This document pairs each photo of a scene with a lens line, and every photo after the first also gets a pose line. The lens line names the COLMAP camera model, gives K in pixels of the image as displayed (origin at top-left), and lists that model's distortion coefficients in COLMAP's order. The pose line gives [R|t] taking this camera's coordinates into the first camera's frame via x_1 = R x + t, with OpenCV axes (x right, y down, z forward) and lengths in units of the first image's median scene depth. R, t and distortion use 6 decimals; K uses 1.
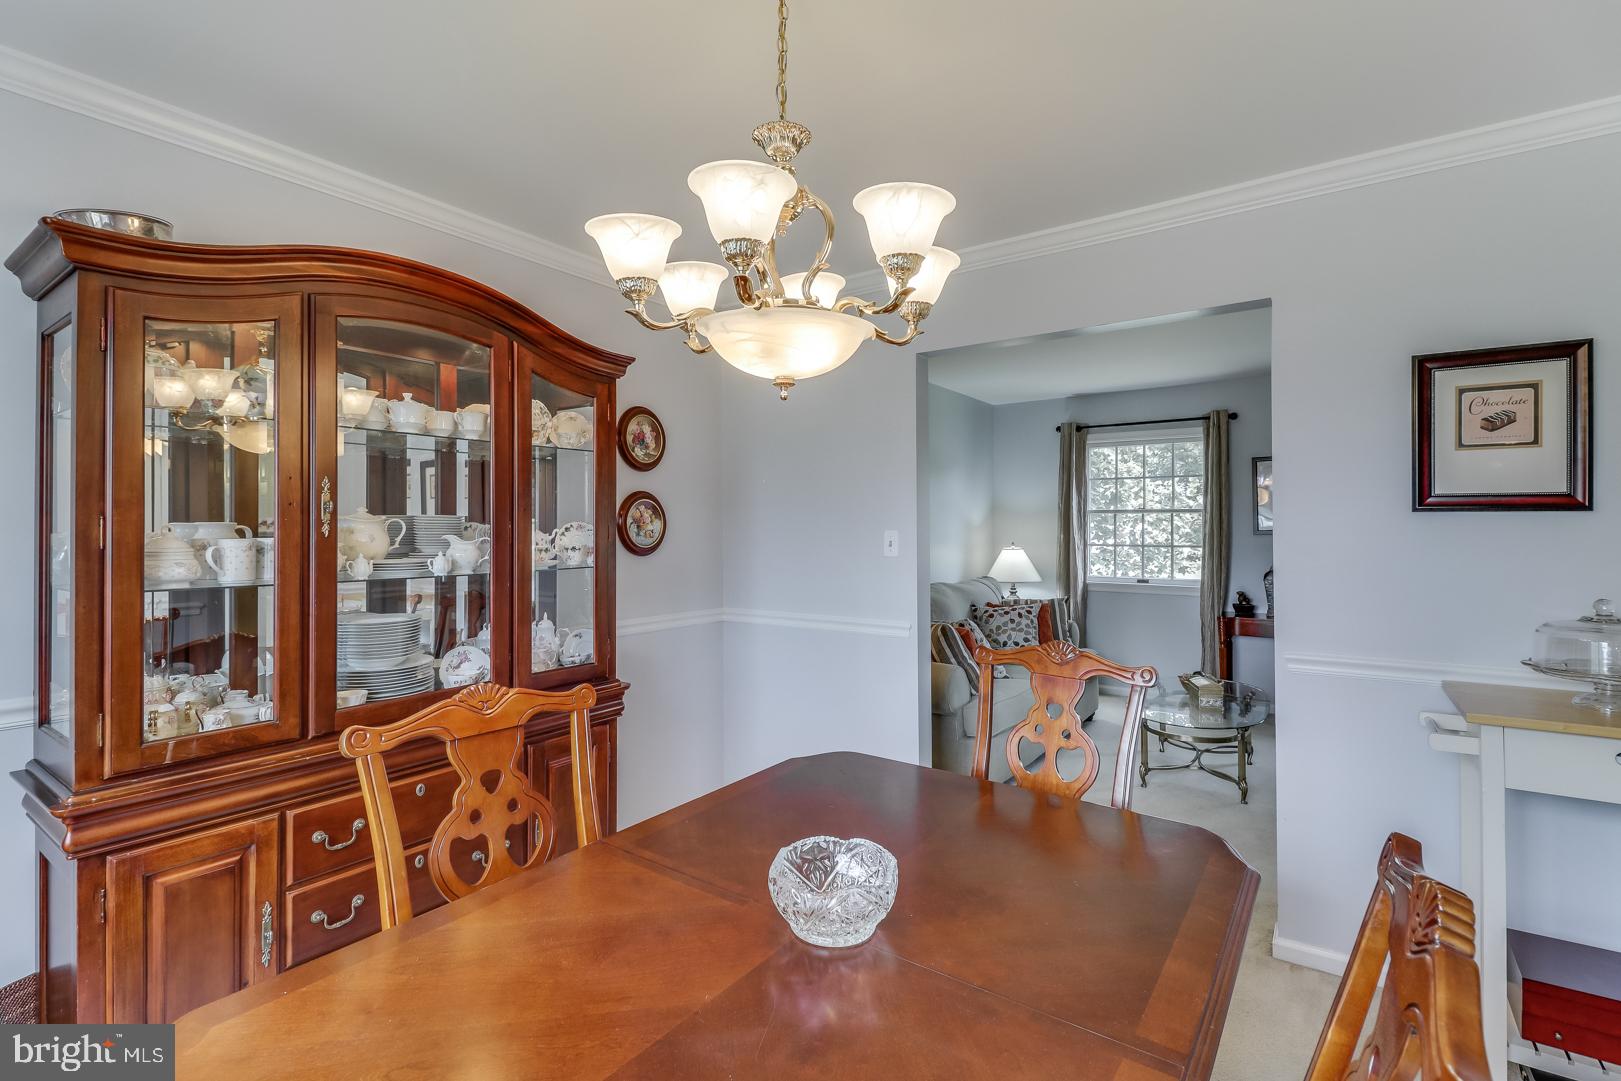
lens RADIAL K [[745.9, 0, 816.7], [0, 745.9, 516.5], [0, 0, 1]] dist [-0.000520, -0.000152]
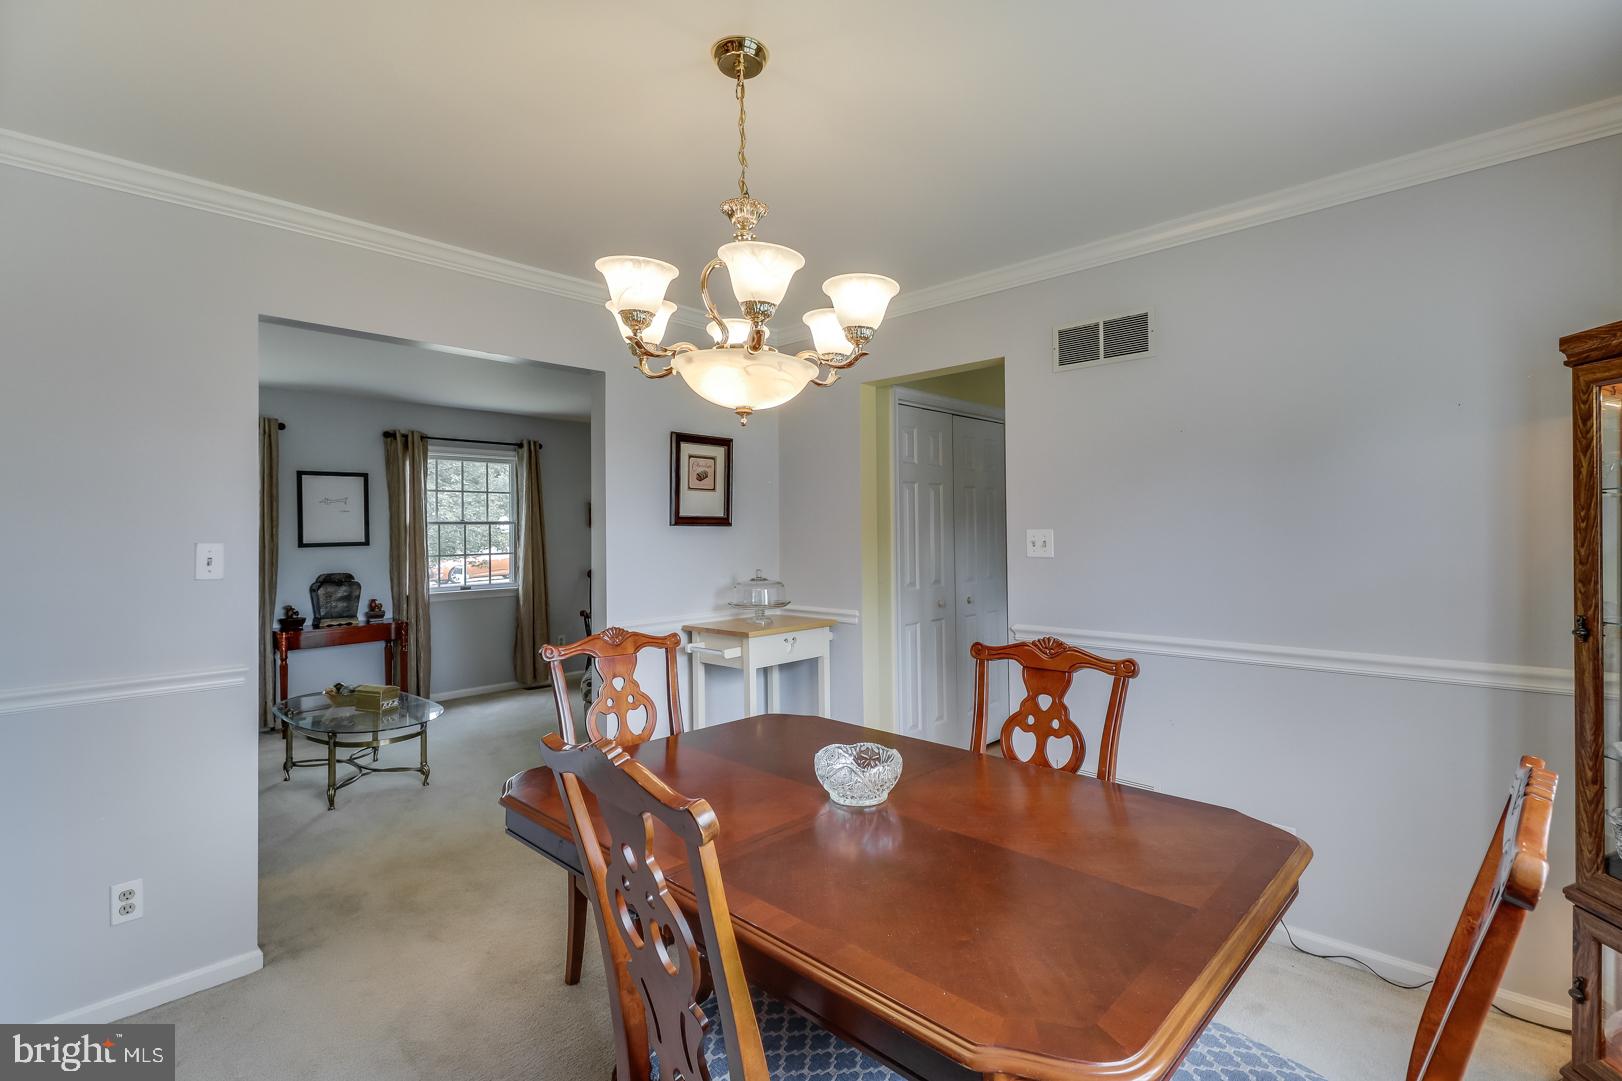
lens RADIAL K [[746.4, 0, 812.3], [0, 746.4, 527.5], [0, 0, 1]] dist [-0.000520, -0.000152]
pose [[0.134483, 0.010405, 0.990861, -0.542355], [-0.004198, 0.999942, -0.009930, 0.008456], [-0.990907, -0.002824, 0.134518, 0.323032]]
